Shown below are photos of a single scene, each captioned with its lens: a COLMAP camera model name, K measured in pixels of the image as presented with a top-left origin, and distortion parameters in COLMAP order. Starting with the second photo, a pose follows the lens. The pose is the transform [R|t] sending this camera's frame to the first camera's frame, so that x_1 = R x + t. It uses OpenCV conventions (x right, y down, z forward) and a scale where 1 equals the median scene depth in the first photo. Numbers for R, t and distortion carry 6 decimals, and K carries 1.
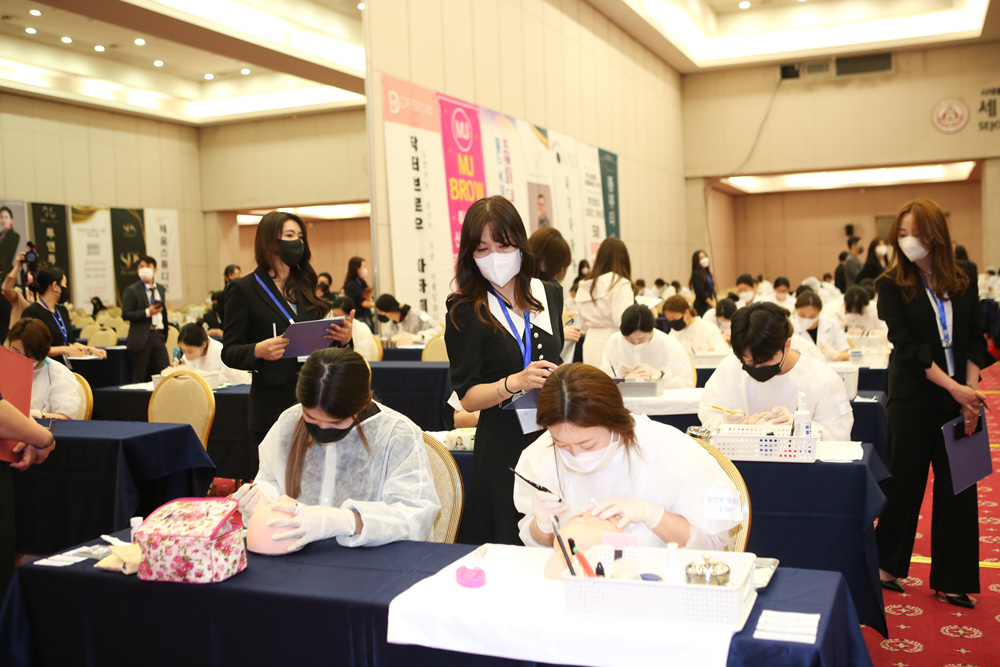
lens RADIAL K [[1013.6, 0, 490.2], [0, 1013.6, 328.0], [0, 0, 1]] dist [-0.011761, 0.000000]
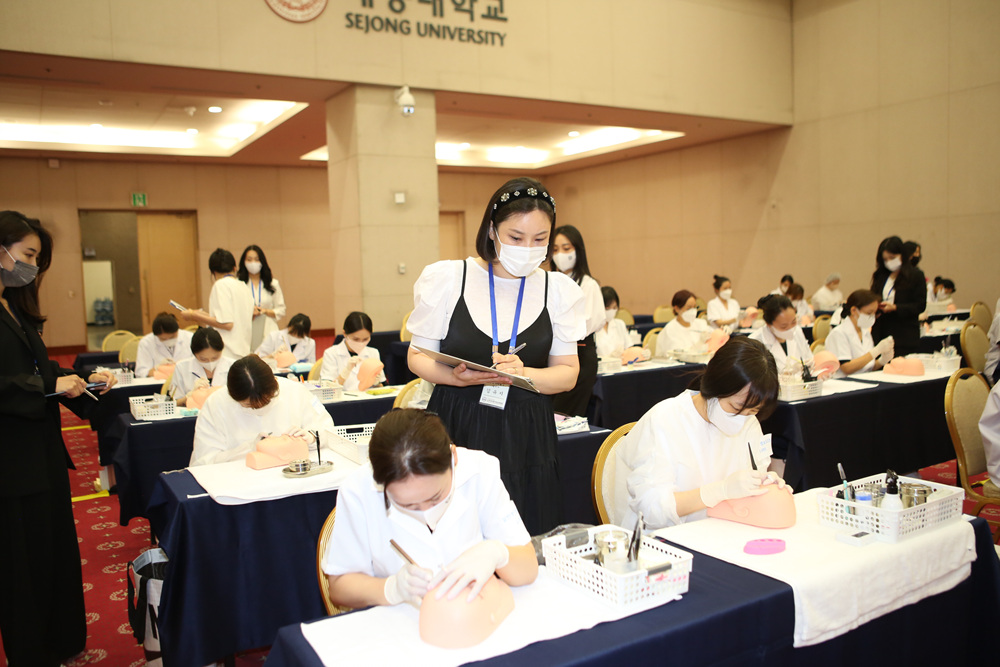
lens RADIAL K [[832.1, 0, 502.3], [0, 832.1, 332.4], [0, 0, 1]] dist [-0.089300, 0.092063]
pose [[0.591239, -0.041688, 0.805419, 0.182951], [0.052954, 0.998515, 0.012810, -0.040737], [-0.804756, 0.035076, 0.592568, 0.679441]]
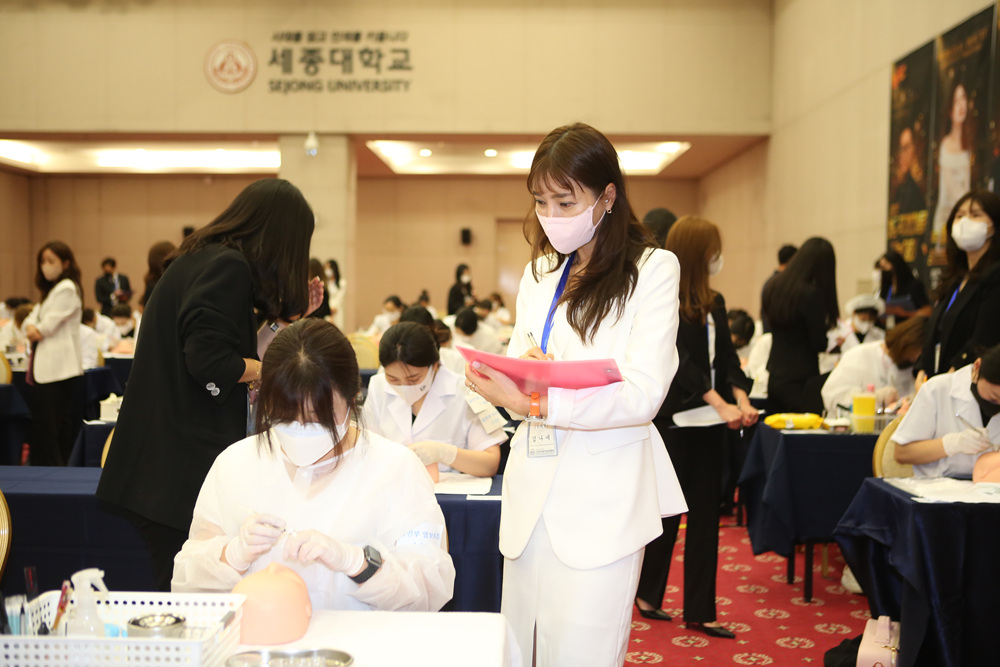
lens RADIAL K [[1200.2, 0, 504.6], [0, 1200.2, 323.3], [0, 0, 1]] dist [-0.000298, 0.000000]
pose [[0.927658, 0.028448, 0.372345, 0.328453], [-0.018241, 0.999356, -0.030908, -0.017955], [-0.372985, 0.021880, 0.927580, 0.192788]]
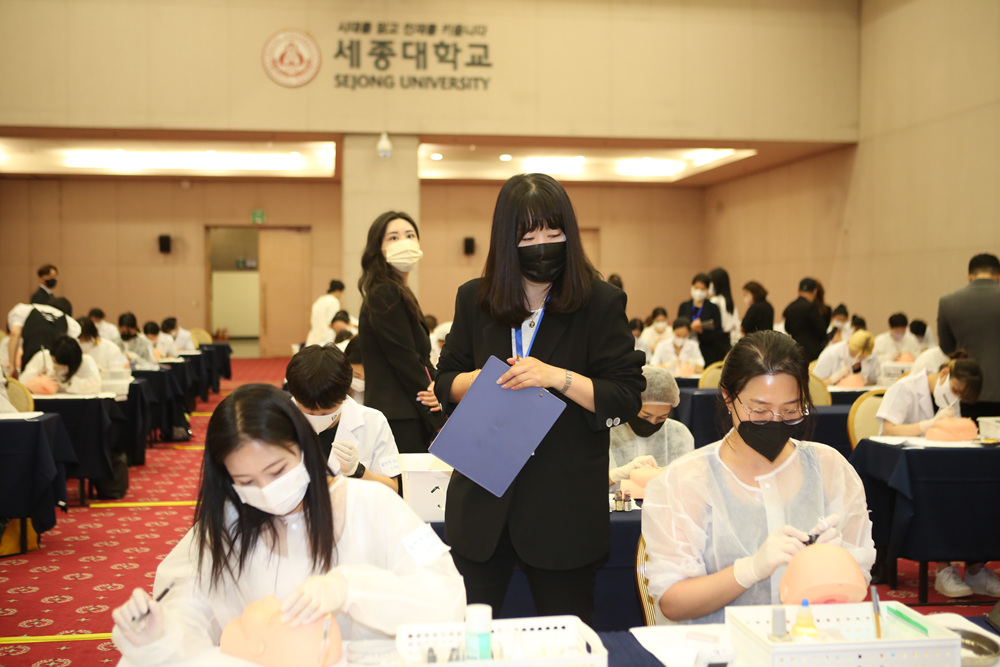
lens RADIAL K [[1200.2, 0, 501.8], [0, 1200.2, 321.6], [0, 0, 1]] dist [-0.000298, 0.000000]
pose [[0.855430, 0.022496, 0.517429, 0.192094], [-0.001992, 0.999192, -0.040148, -0.023483], [-0.517914, 0.033314, 0.854784, 0.321247]]
